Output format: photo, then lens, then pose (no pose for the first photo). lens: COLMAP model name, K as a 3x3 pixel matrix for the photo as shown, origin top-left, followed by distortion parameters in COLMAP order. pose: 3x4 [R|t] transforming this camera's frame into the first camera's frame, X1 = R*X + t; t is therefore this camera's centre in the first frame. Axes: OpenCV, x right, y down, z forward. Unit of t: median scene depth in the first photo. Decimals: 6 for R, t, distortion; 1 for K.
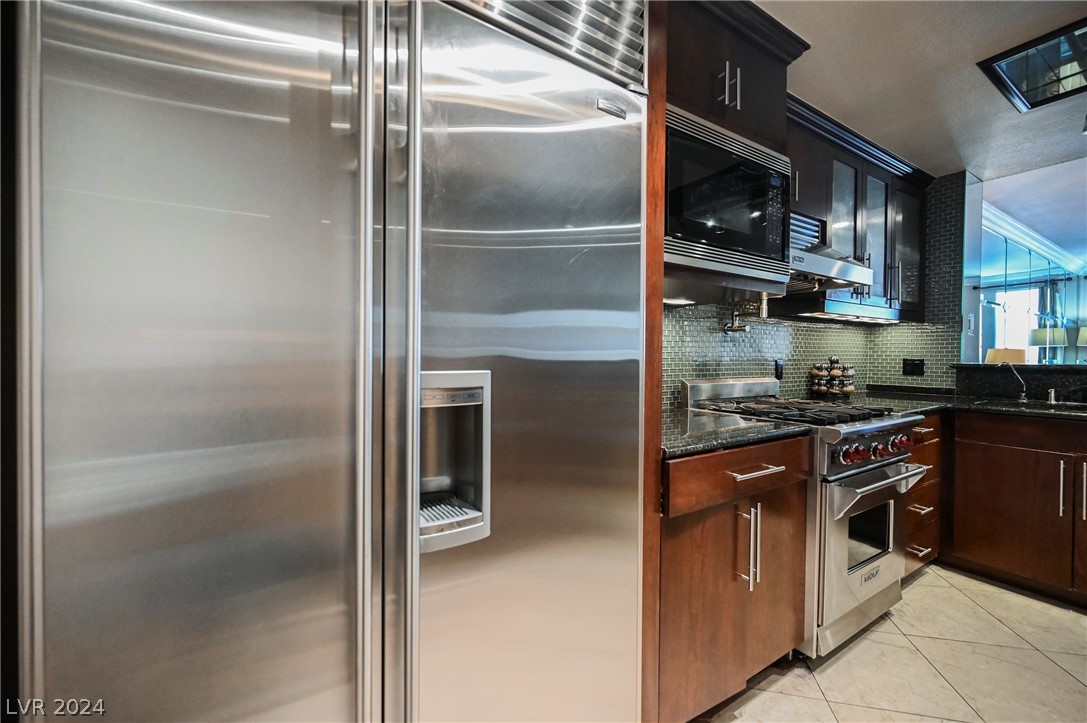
lens RADIAL K [[429.7, 0, 541.2], [0, 429.7, 363.1], [0, 0, 1]] dist [-0.001124, -0.000091]
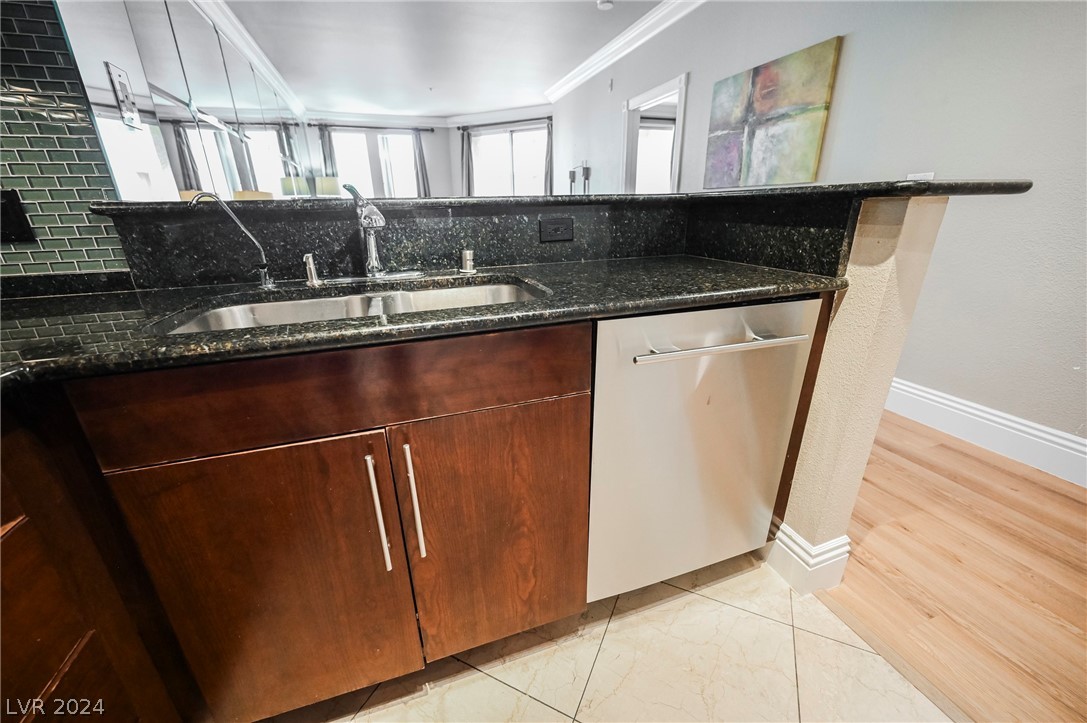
lens RADIAL K [[426.4, 0, 545.2], [0, 426.4, 362.2], [0, 0, 1]] dist [-0.001890, -0.000261]
pose [[0.206022, -0.340011, 0.917577, 0.858359], [0.035701, 0.939680, 0.340186, 0.024462], [-0.977896, -0.037328, 0.205733, 0.713741]]
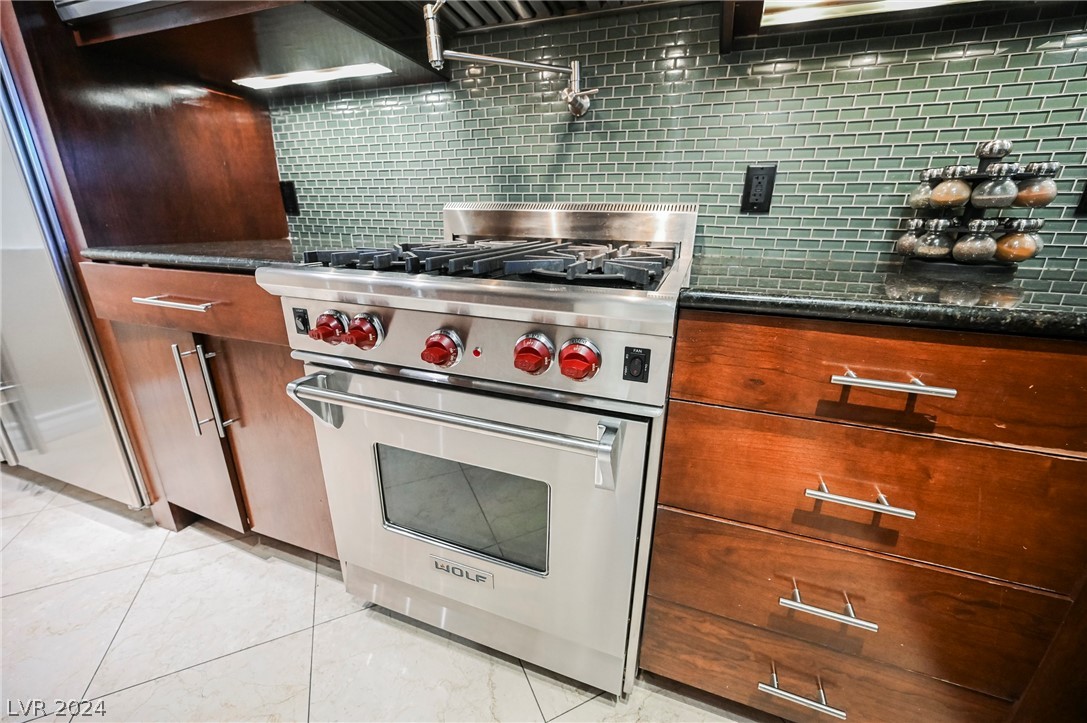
lens RADIAL K [[427.8, 0, 542.2], [0, 427.8, 360.2], [0, 0, 1]] dist [-0.001963, -0.000106]
pose [[0.617064, 0.254913, -0.744480, 0.958997], [-0.023437, 0.951611, 0.306410, 0.064819], [0.786564, -0.171626, 0.593180, 0.667716]]
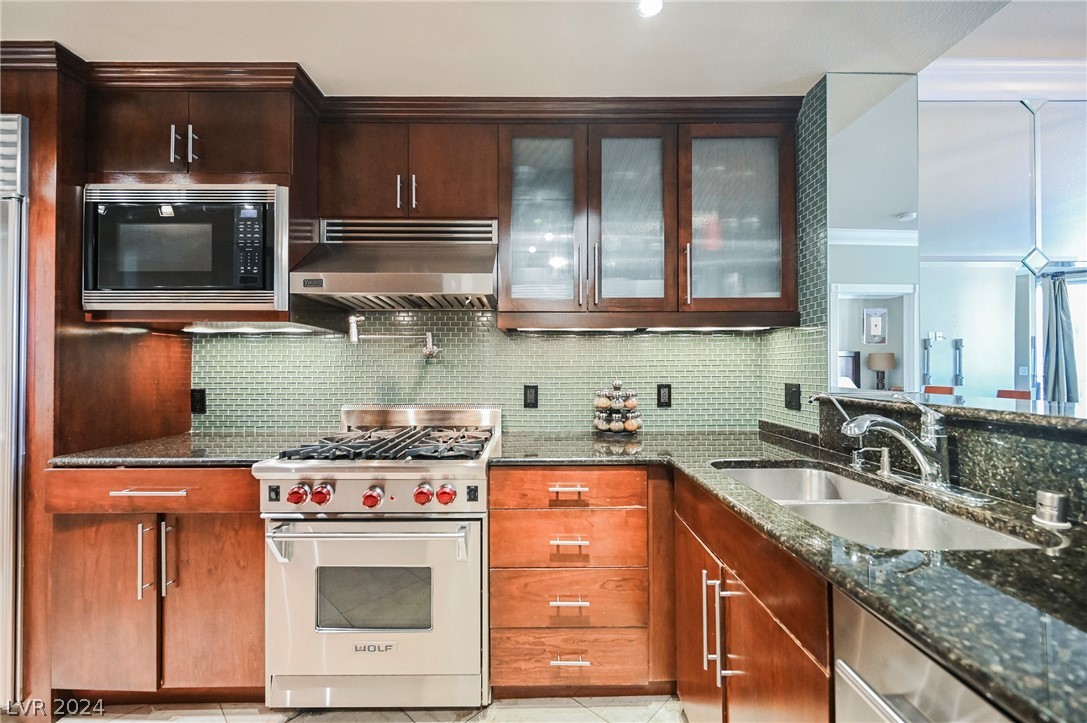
lens RADIAL K [[442.3, 0, 540.8], [0, 442.3, 363.5], [0, 0, 1]] dist [-0.000664, 0.000222]
pose [[0.855468, -0.010387, -0.517751, 1.237987], [-0.002869, 0.999688, -0.024796, -0.031767], [0.517848, 0.022698, 0.855172, 0.345684]]
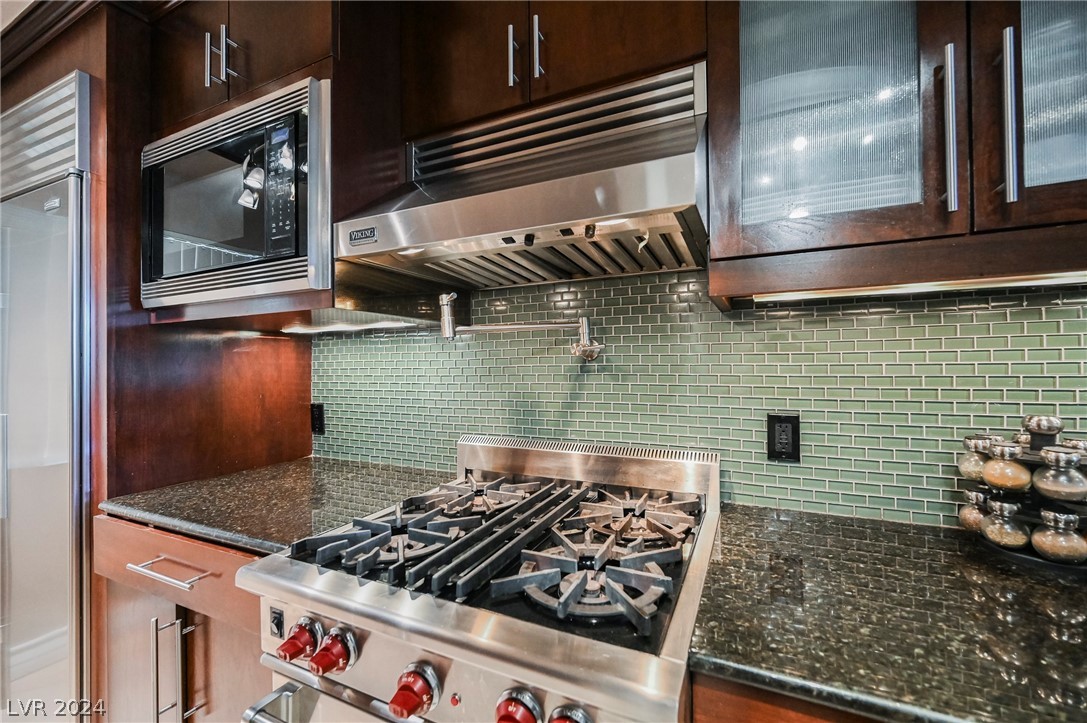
lens RADIAL K [[447.7, 0, 546.2], [0, 447.7, 359.7], [0, 0, 1]] dist [-0.001253, -0.000061]
pose [[0.547815, -0.019037, -0.836383, 0.959362], [0.001436, 0.999761, -0.021815, -0.059238], [0.836598, 0.010749, 0.547712, 0.716218]]
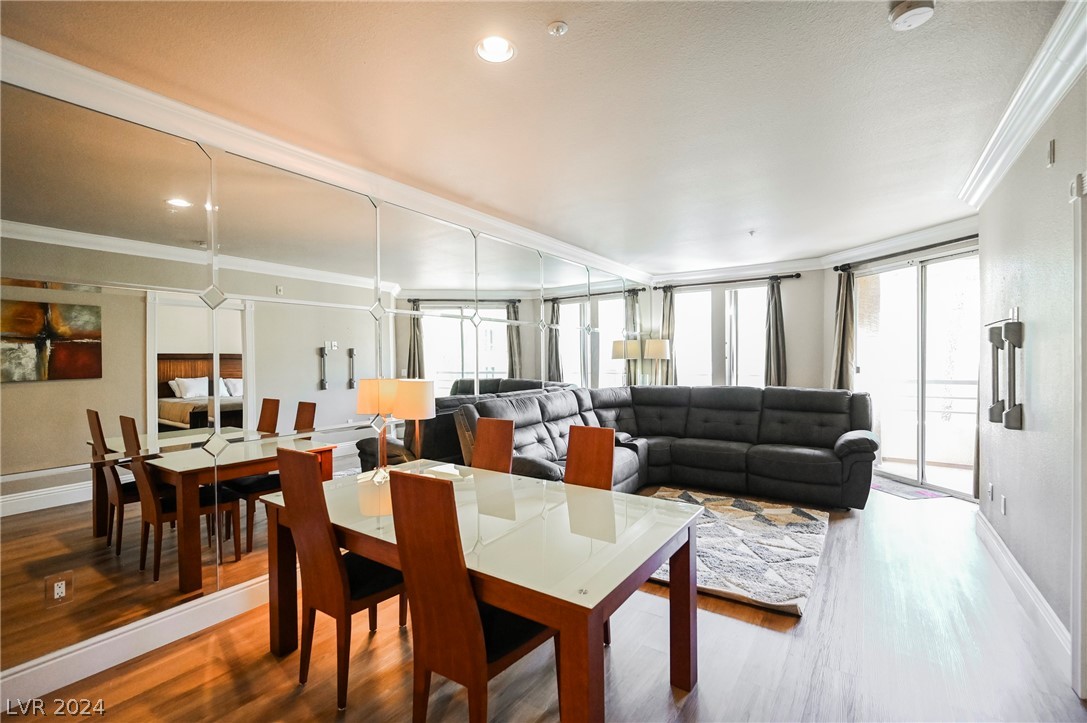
lens RADIAL K [[486.8, 0, 548.9], [0, 486.8, 363.3], [0, 0, 1]] dist [0.002040, 0.000110]
pose [[0.902581, -0.019984, 0.430055, 1.929785], [0.023516, 0.999719, -0.002898, -0.110089], [-0.429877, 0.012728, 0.902798, 0.376434]]
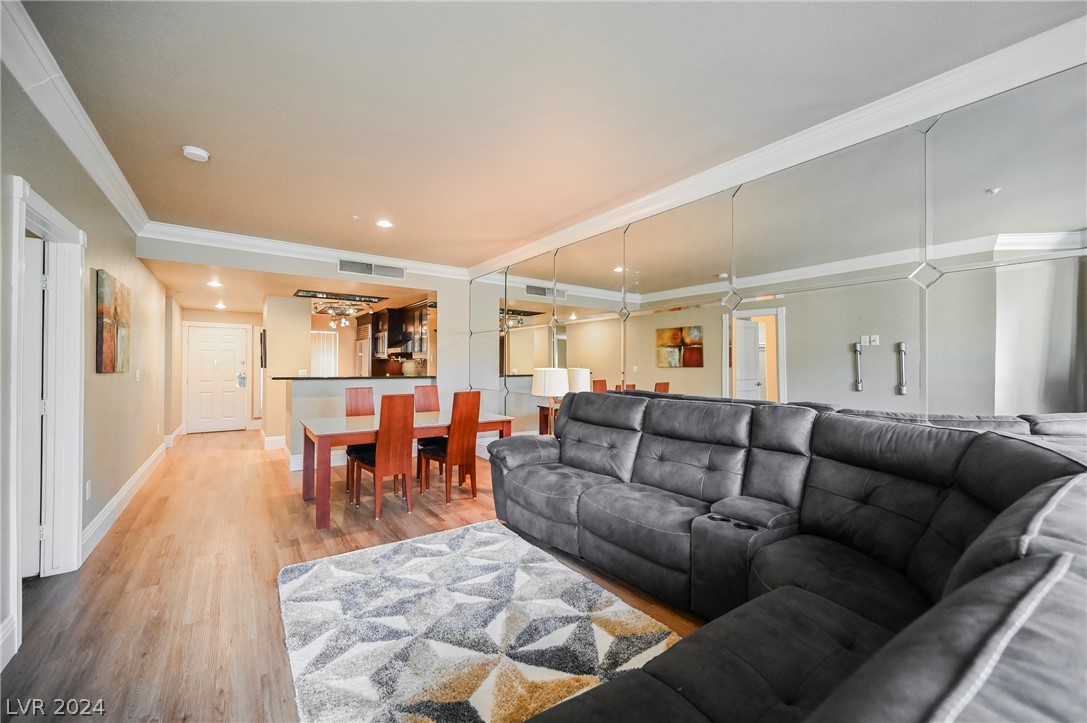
lens RADIAL K [[426.4, 0, 545.2], [0, 426.4, 362.2], [0, 0, 1]] dist [-0.001890, -0.000261]
pose [[0.079610, -0.010260, -0.996773, 4.355535], [-0.020131, 0.999727, -0.011898, -0.074996], [0.996623, 0.021014, 0.079382, 1.888931]]
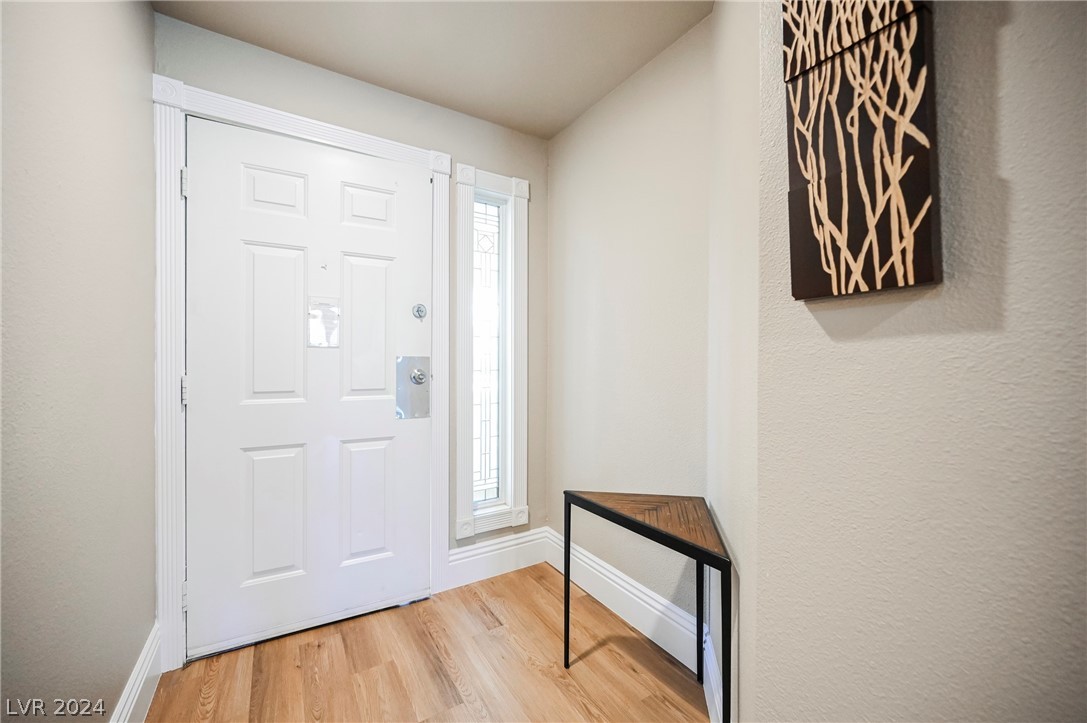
lens RADIAL K [[429.7, 0, 541.2], [0, 429.7, 363.1], [0, 0, 1]] dist [-0.001124, -0.000091]
pose [[-0.000667, -0.003175, -0.999995, 1.002654], [-0.018577, 0.999822, -0.003163, 0.052701], [0.999827, 0.018575, -0.000725, -0.406085]]
